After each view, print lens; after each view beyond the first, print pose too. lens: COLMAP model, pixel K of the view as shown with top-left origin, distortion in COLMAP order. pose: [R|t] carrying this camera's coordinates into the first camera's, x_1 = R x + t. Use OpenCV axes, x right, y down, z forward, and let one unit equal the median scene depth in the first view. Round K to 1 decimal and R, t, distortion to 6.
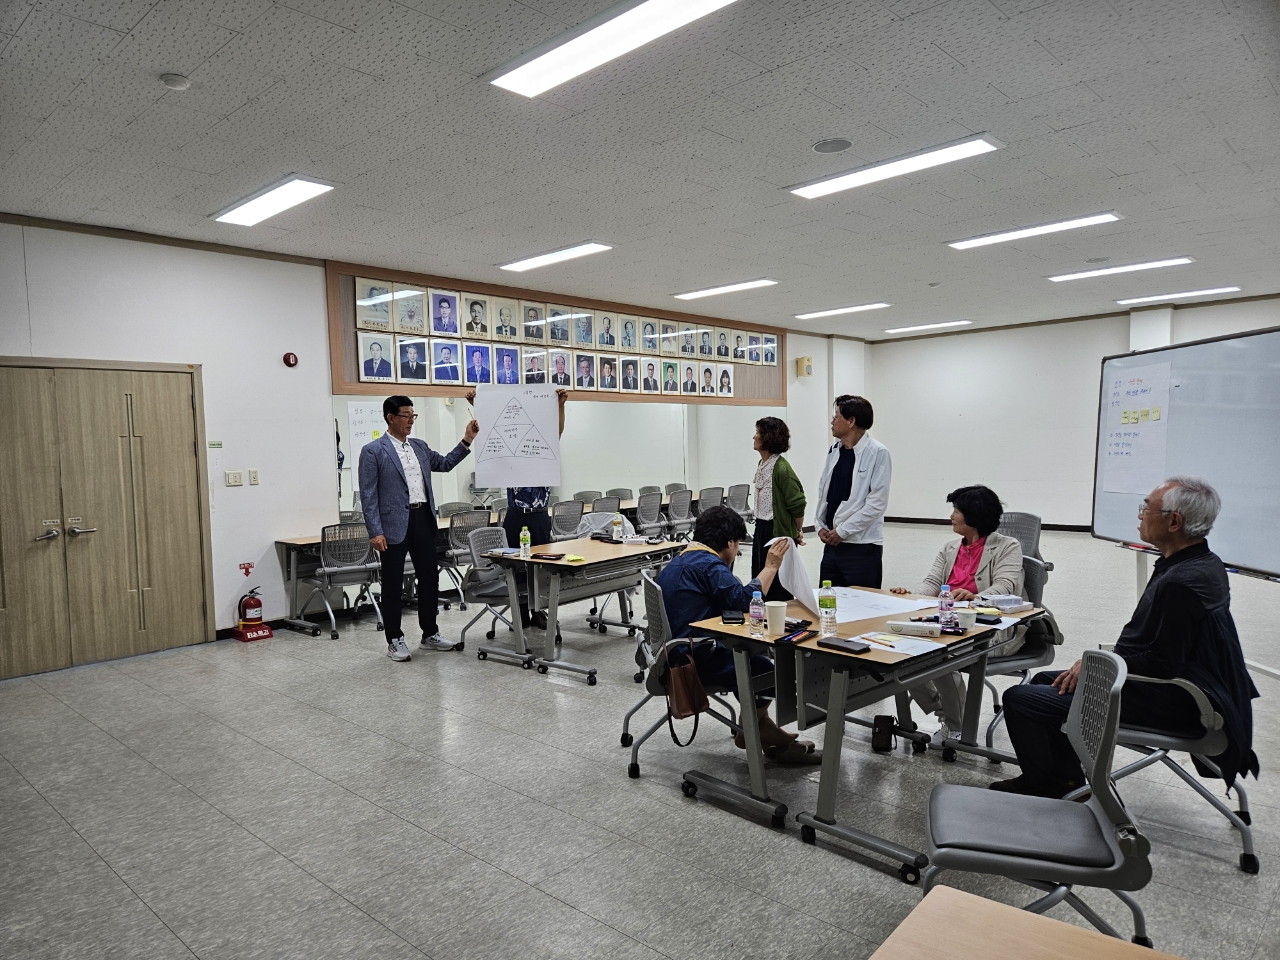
lens RADIAL K [[837.2, 0, 640.0], [0, 837.2, 480.0], [0, 0, 1]] dist [0.079895, -0.075135]
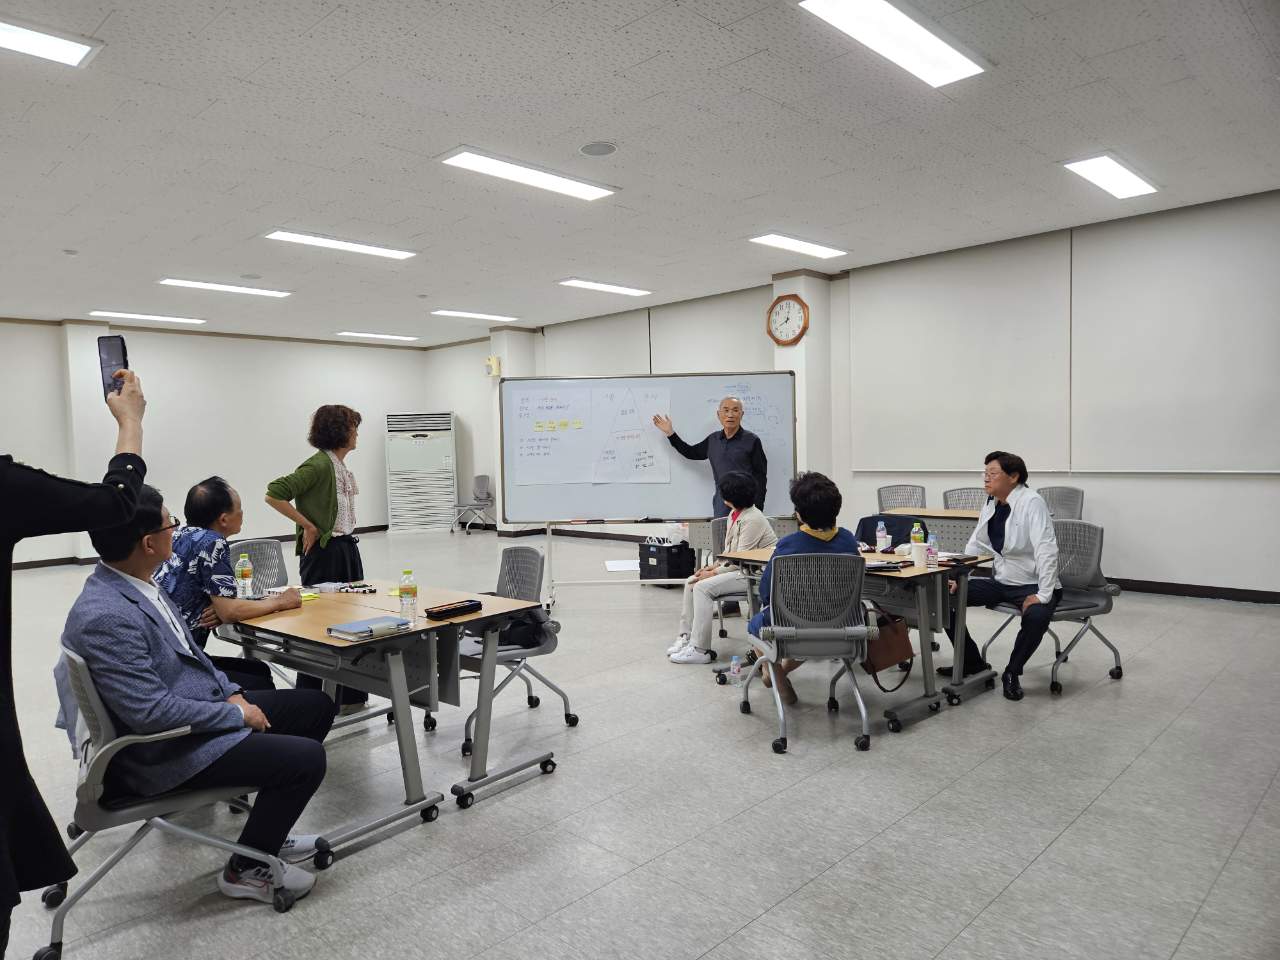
lens RADIAL K [[833.4, 0, 608.1], [0, 833.4, 476.8], [0, 0, 1]] dist [0.080899, -0.066222]
pose [[0.045066, -0.017004, 0.998839, -0.971215], [0.069126, 0.997512, 0.013863, -0.009918], [-0.996590, 0.068421, 0.046129, 1.167968]]
